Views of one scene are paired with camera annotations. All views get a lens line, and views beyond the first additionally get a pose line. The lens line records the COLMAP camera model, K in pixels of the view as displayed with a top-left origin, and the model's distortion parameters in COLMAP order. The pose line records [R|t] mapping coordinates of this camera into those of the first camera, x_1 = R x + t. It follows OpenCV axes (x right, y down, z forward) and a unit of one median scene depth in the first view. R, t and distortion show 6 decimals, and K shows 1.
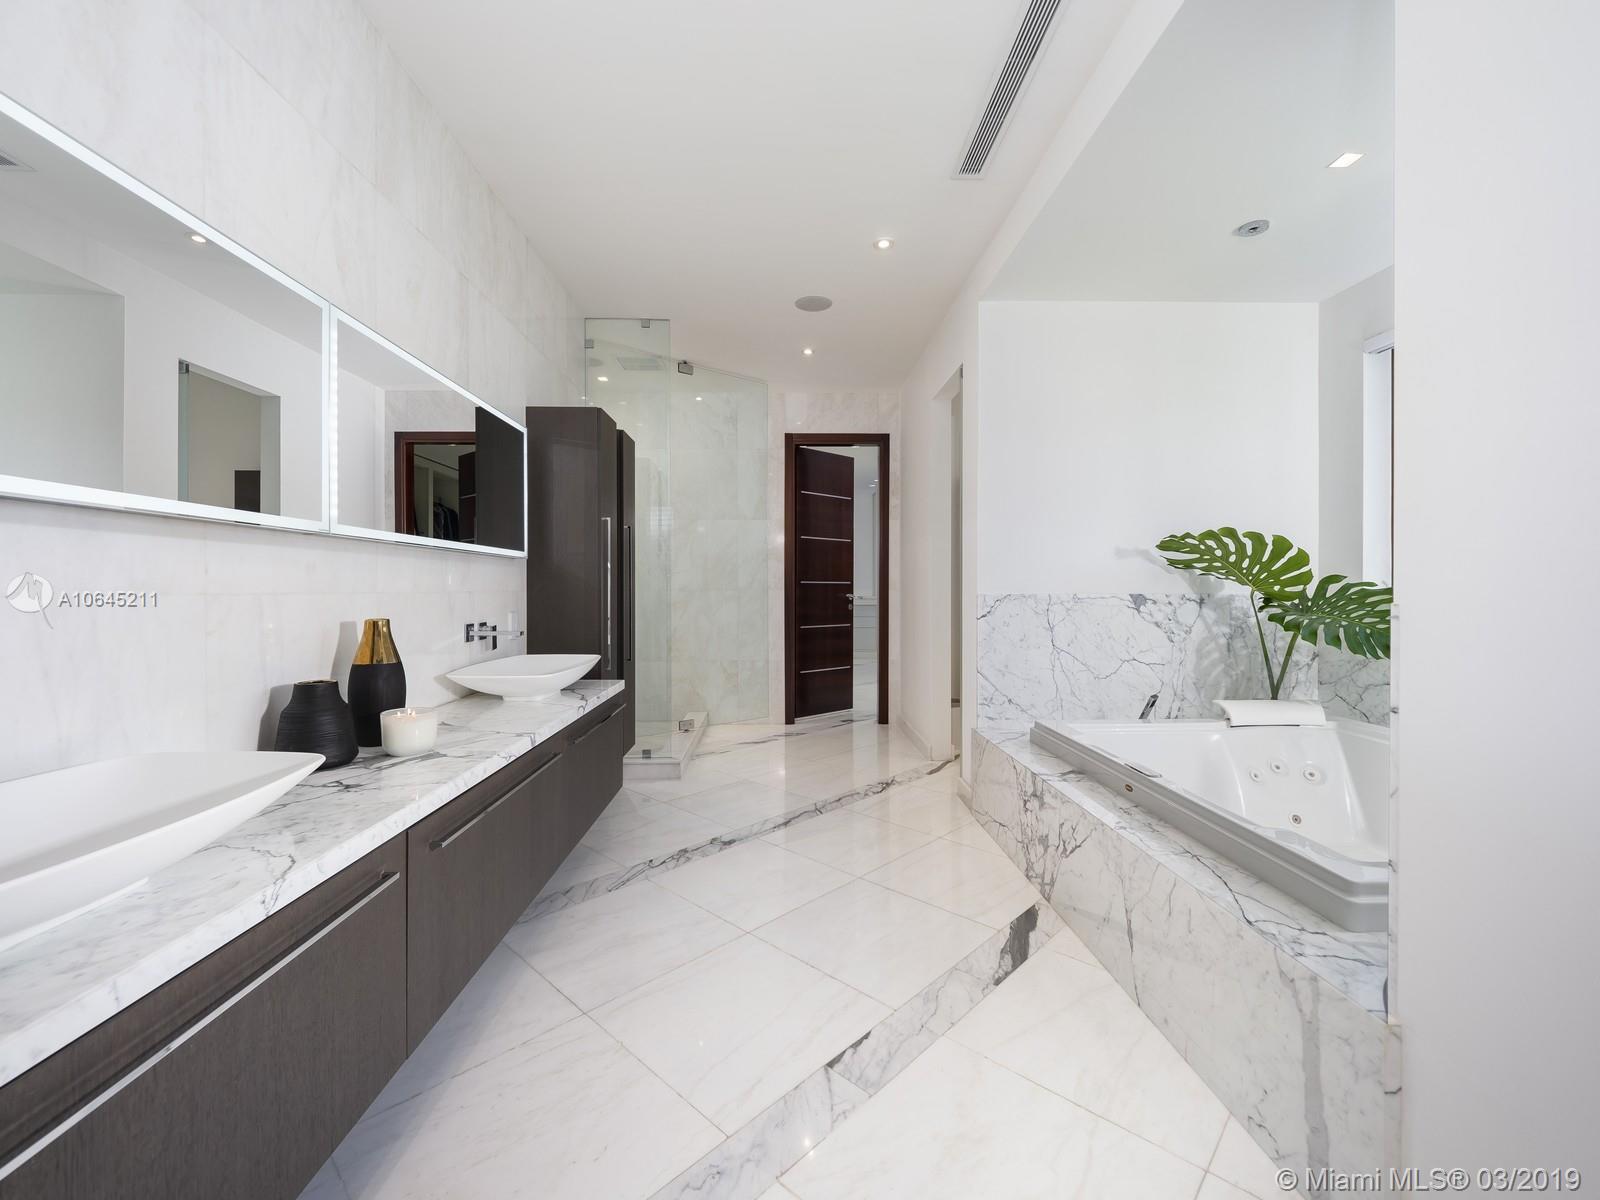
lens RADIAL K [[669.9, 0, 799.6], [0, 669.9, 591.7], [0, 0, 1]] dist [-0.008148, 0.000150]
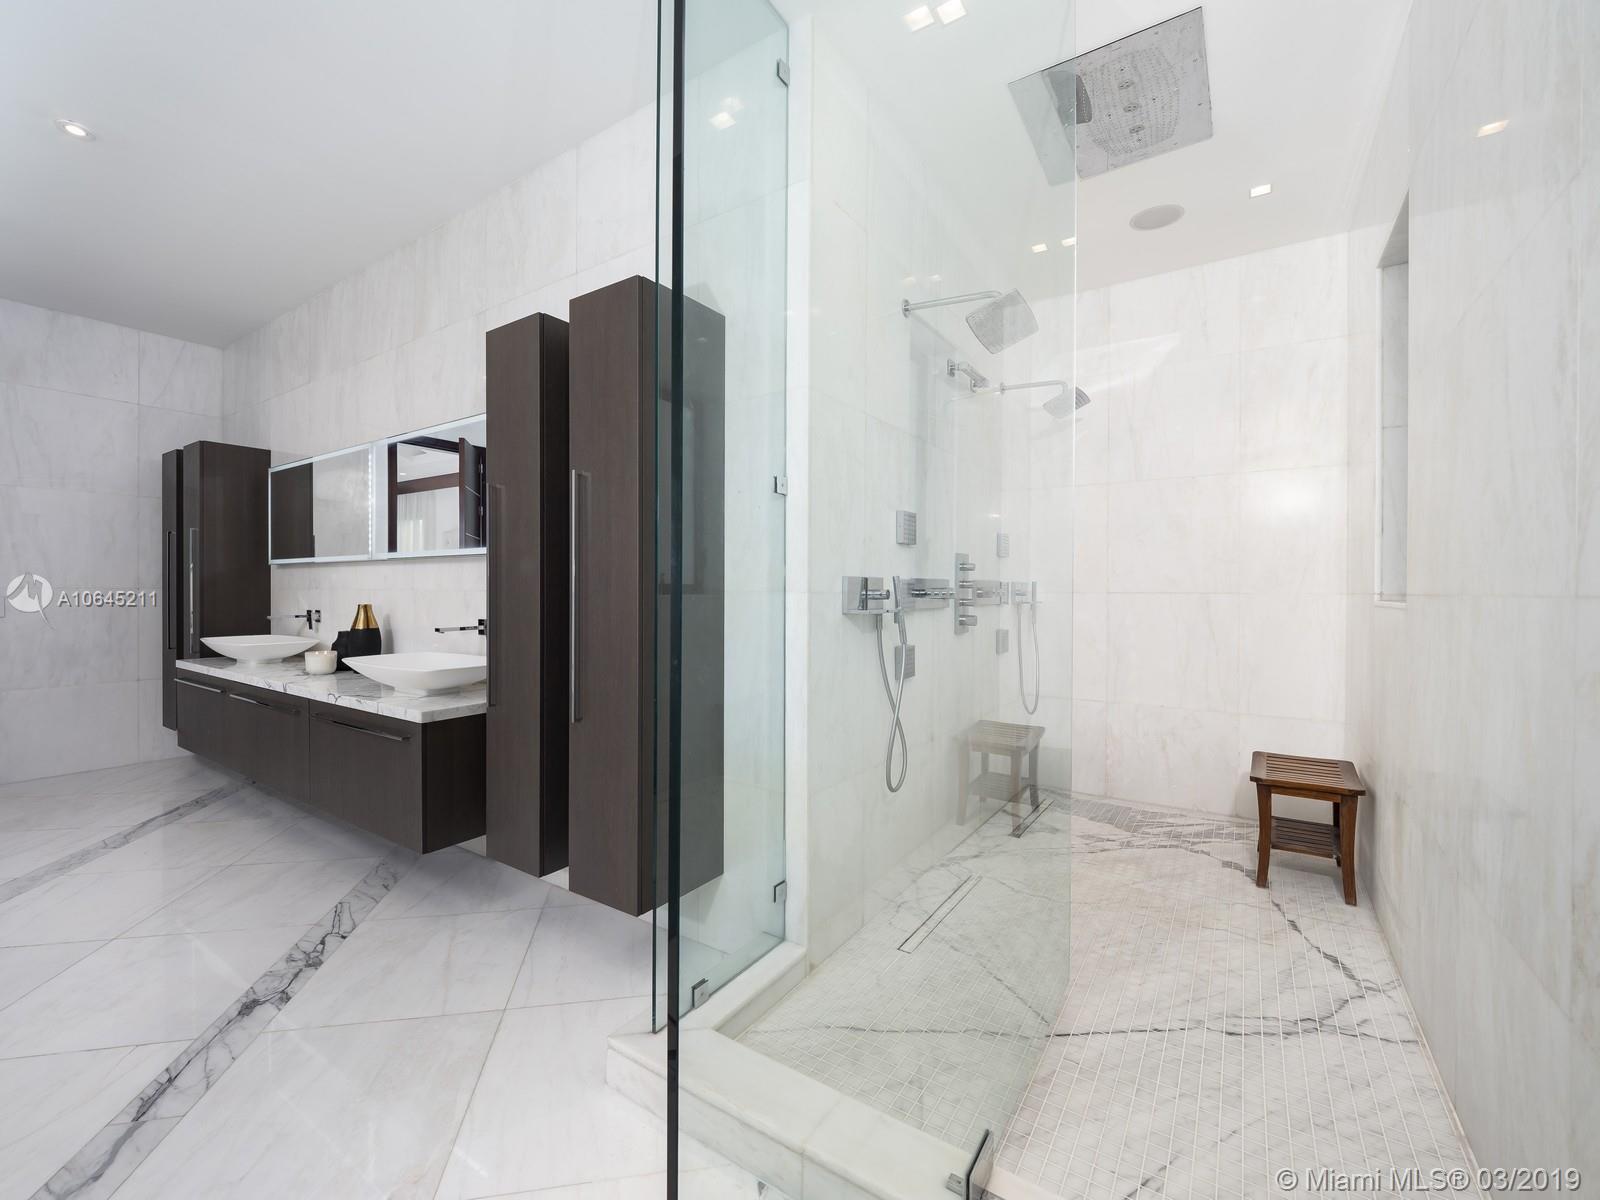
lens RADIAL K [[669.9, 0, 795.4], [0, 669.9, 595.5], [0, 0, 1]] dist [-0.008148, 0.000150]
pose [[-0.582724, 0.002089, -0.812667, 0.105239], [-0.011571, 0.999874, 0.010867, -0.010726], [0.812588, 0.015735, -0.582627, 1.946667]]
